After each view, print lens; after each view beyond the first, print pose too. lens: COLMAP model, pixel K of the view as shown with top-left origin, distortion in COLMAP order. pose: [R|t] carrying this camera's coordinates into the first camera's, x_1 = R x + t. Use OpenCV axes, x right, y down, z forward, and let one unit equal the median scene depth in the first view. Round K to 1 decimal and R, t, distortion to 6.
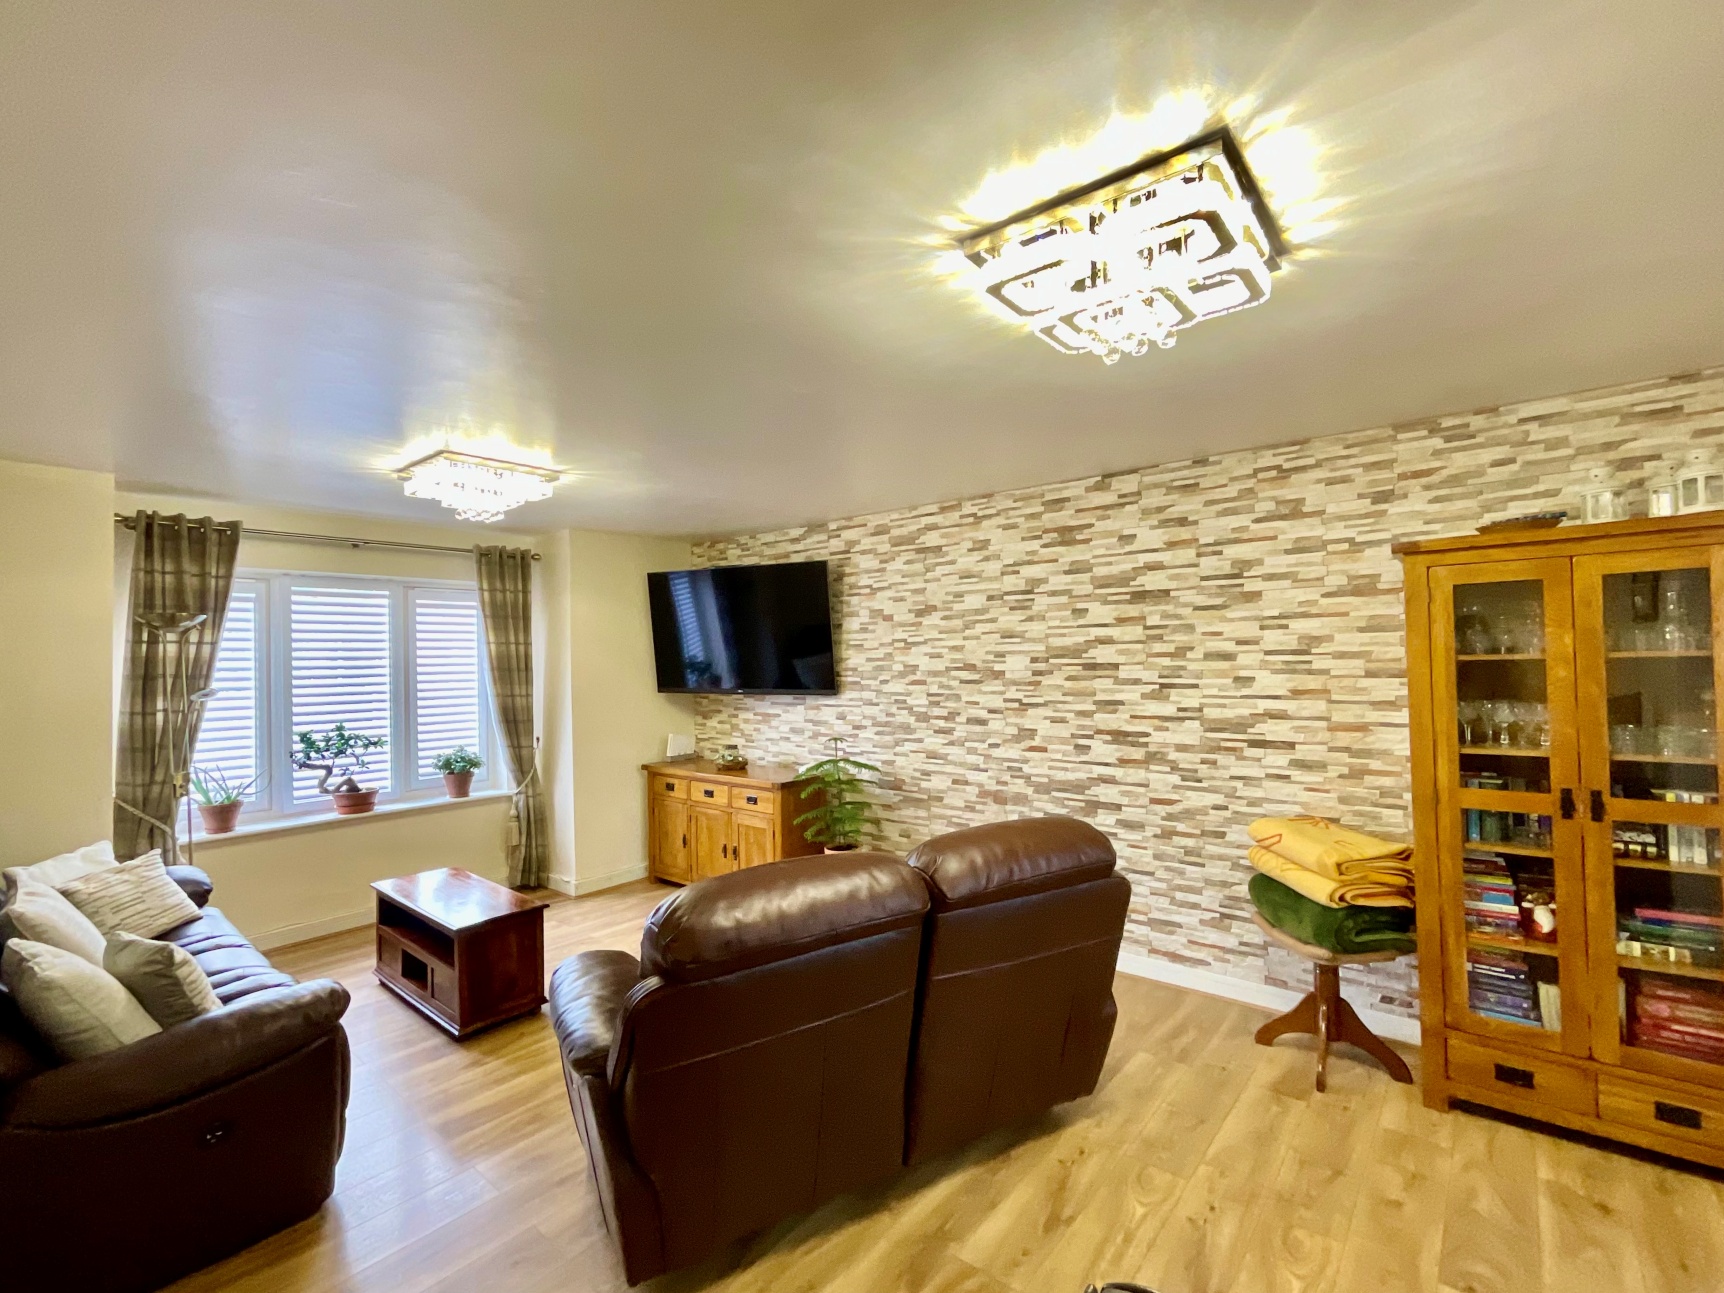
lens RADIAL K [[744.4, 0, 862.0], [0, 744.4, 646.5], [0, 0, 1]] dist [-0.002663, -0.000104]
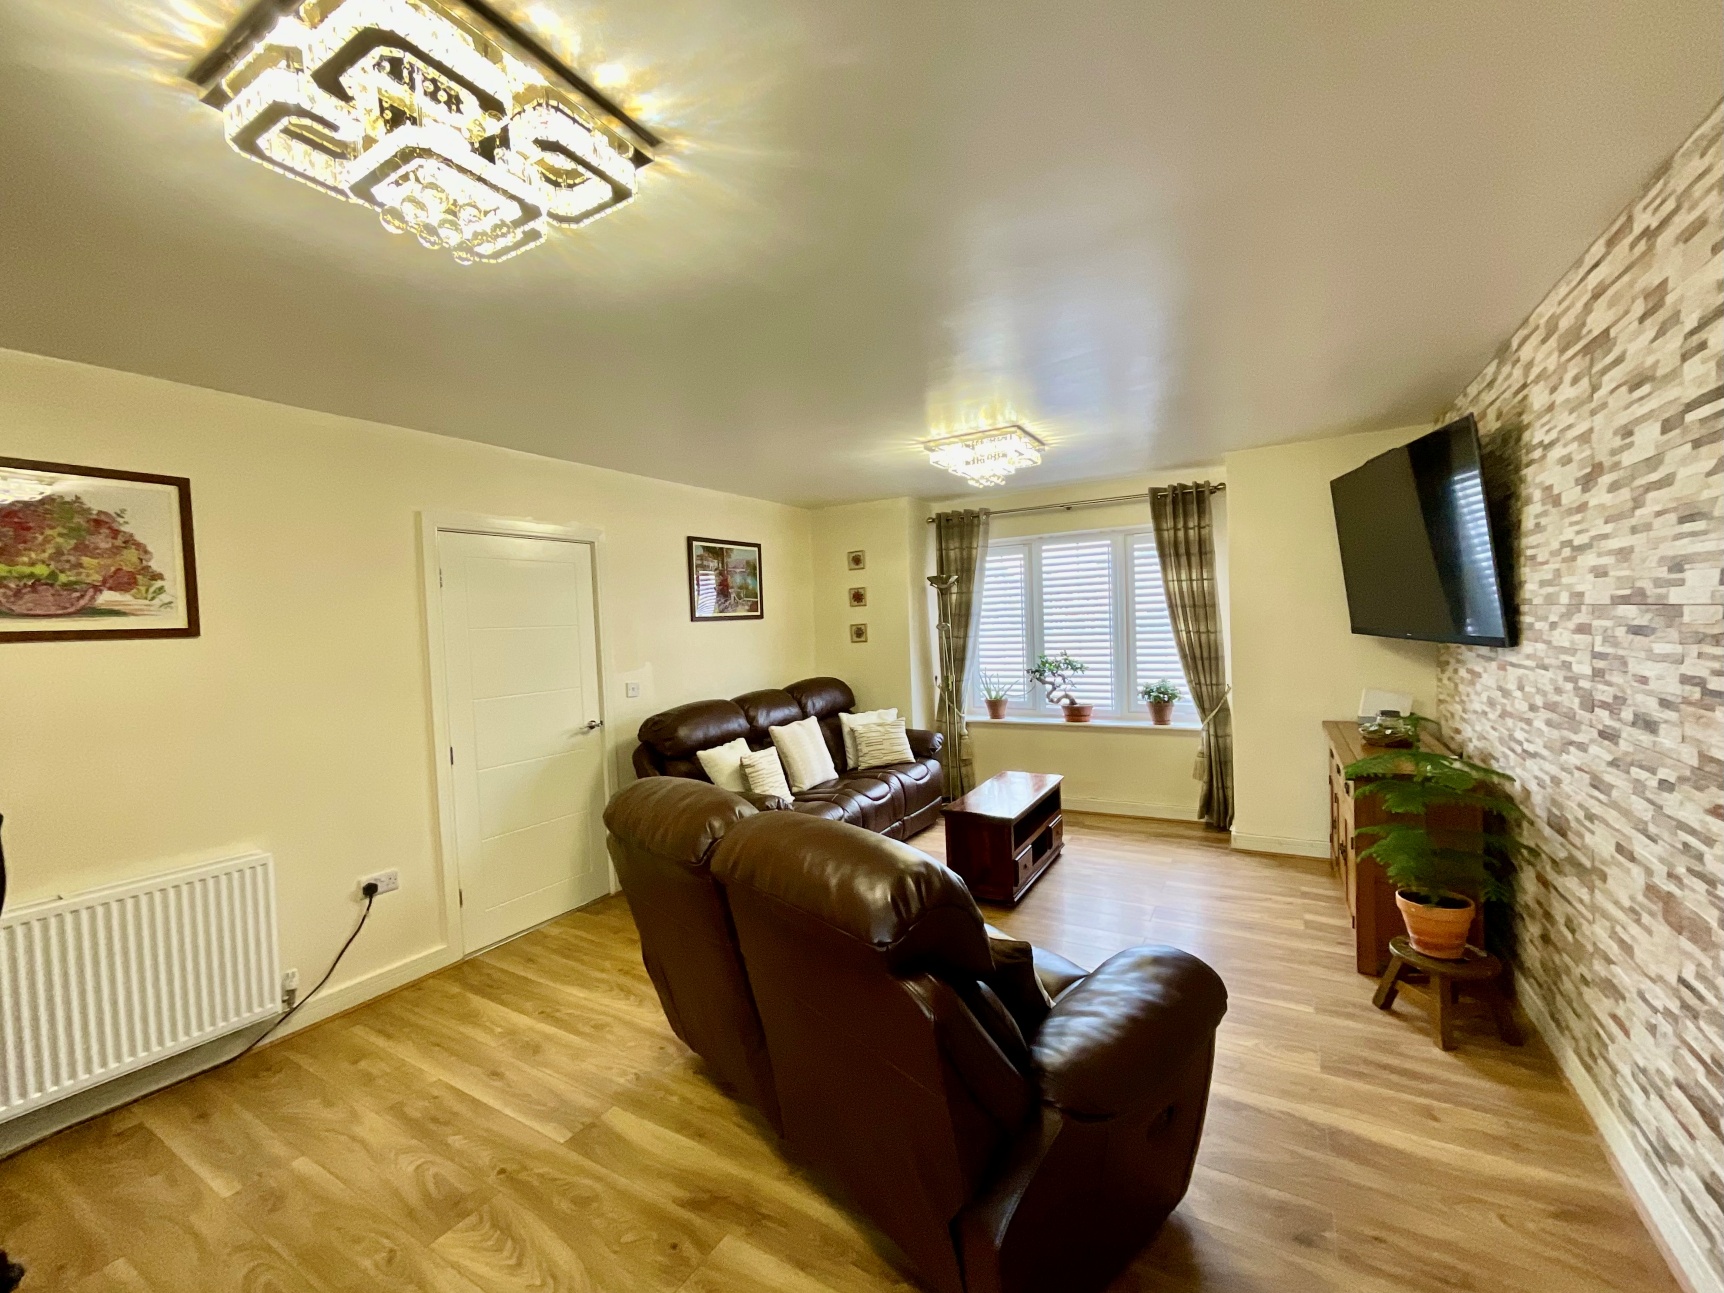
lens RADIAL K [[699.8, 0, 862.3], [0, 699.8, 650.6], [0, 0, 1]] dist [-0.011529, 0.005983]
pose [[0.189607, 0.052625, -0.980449, 0.449482], [0.053000, 0.996558, 0.063739, 0.009266], [0.980429, -0.064049, 0.186166, 0.472511]]
